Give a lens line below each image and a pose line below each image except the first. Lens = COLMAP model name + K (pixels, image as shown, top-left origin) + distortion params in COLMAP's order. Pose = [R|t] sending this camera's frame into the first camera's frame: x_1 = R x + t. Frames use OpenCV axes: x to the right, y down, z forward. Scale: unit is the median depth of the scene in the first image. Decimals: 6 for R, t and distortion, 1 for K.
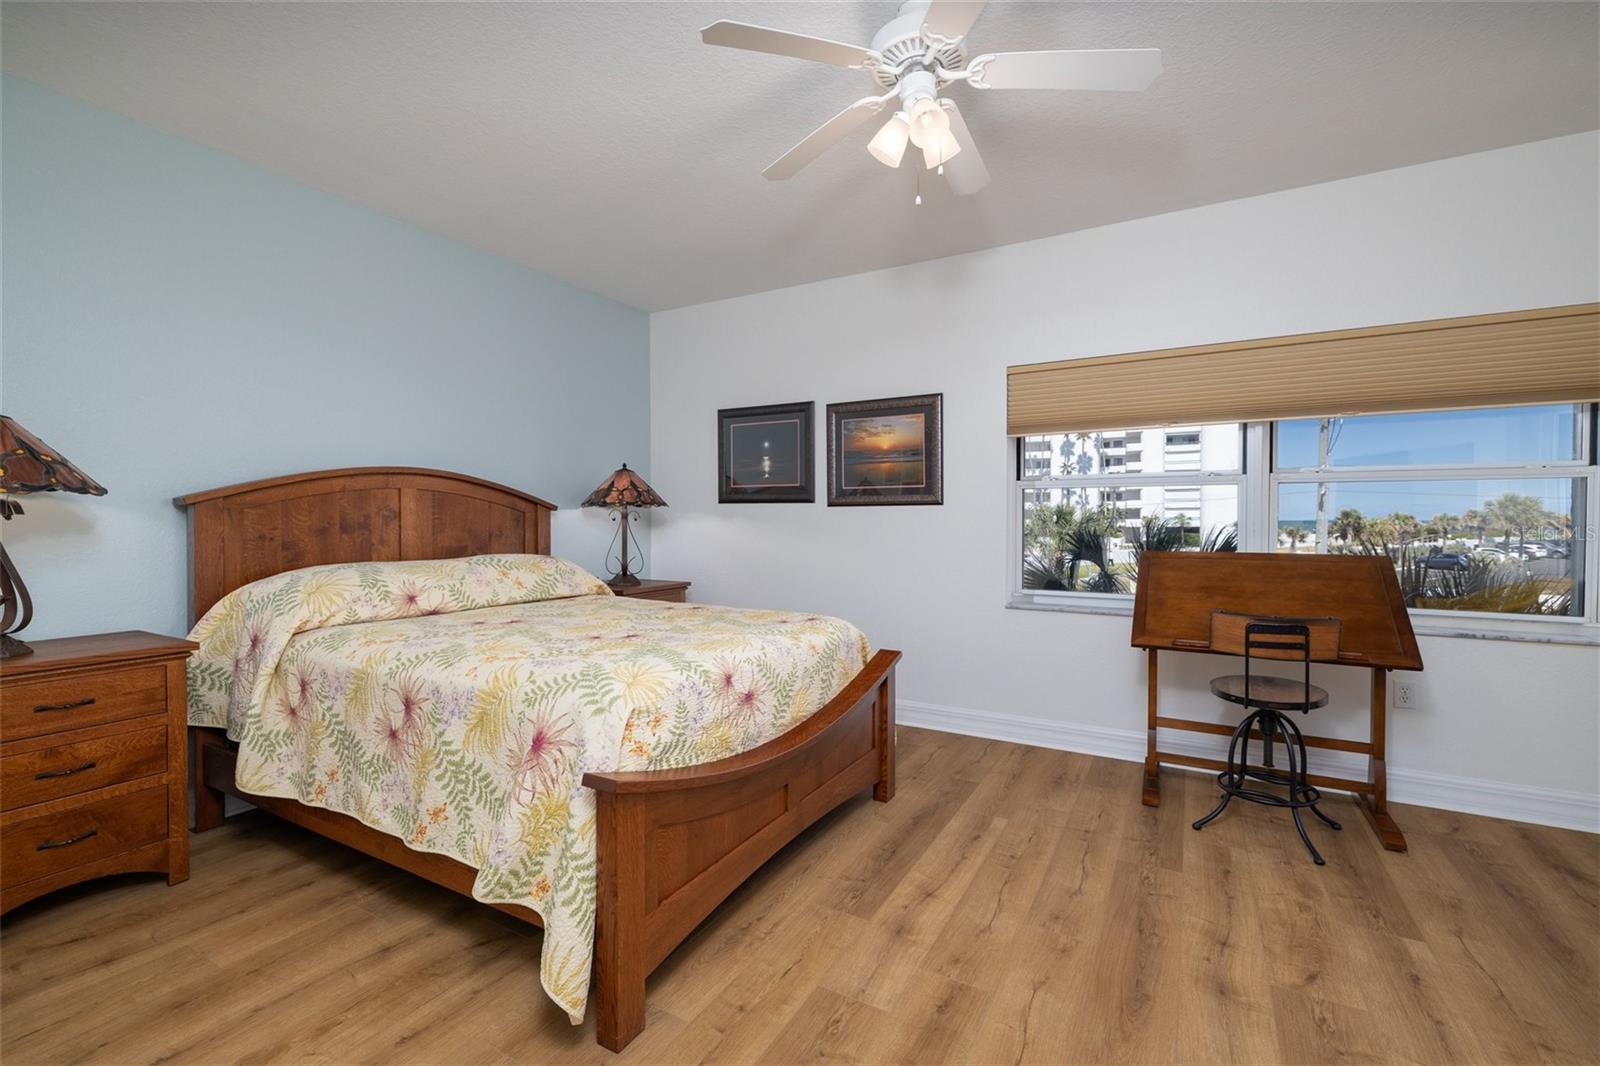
lens RADIAL K [[683.4, 0, 800.8], [0, 683.4, 525.2], [0, 0, 1]] dist [-0.001007, 0.000216]
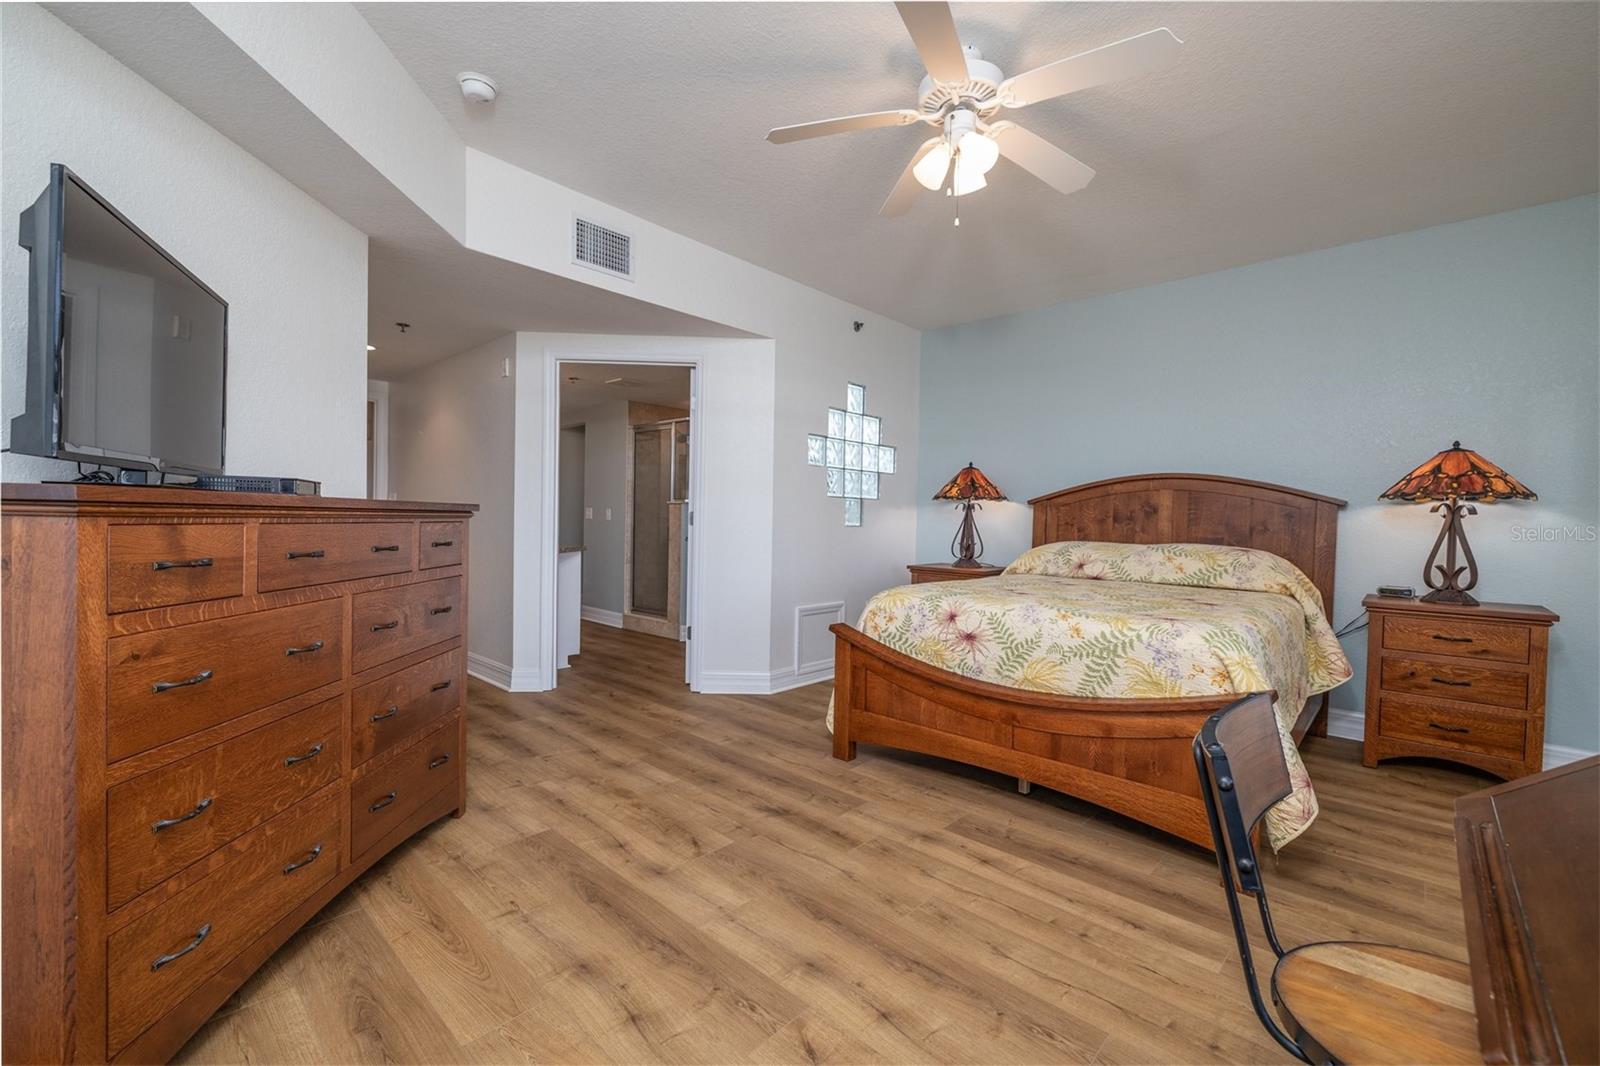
lens RADIAL K [[683.4, 0, 799.1], [0, 683.4, 530.6], [0, 0, 1]] dist [-0.001007, 0.000216]
pose [[-0.226813, 0.012523, -0.973858, 1.284428], [-0.029895, 0.999357, 0.019814, 0.028413], [0.973479, 0.033607, -0.226293, 0.966674]]
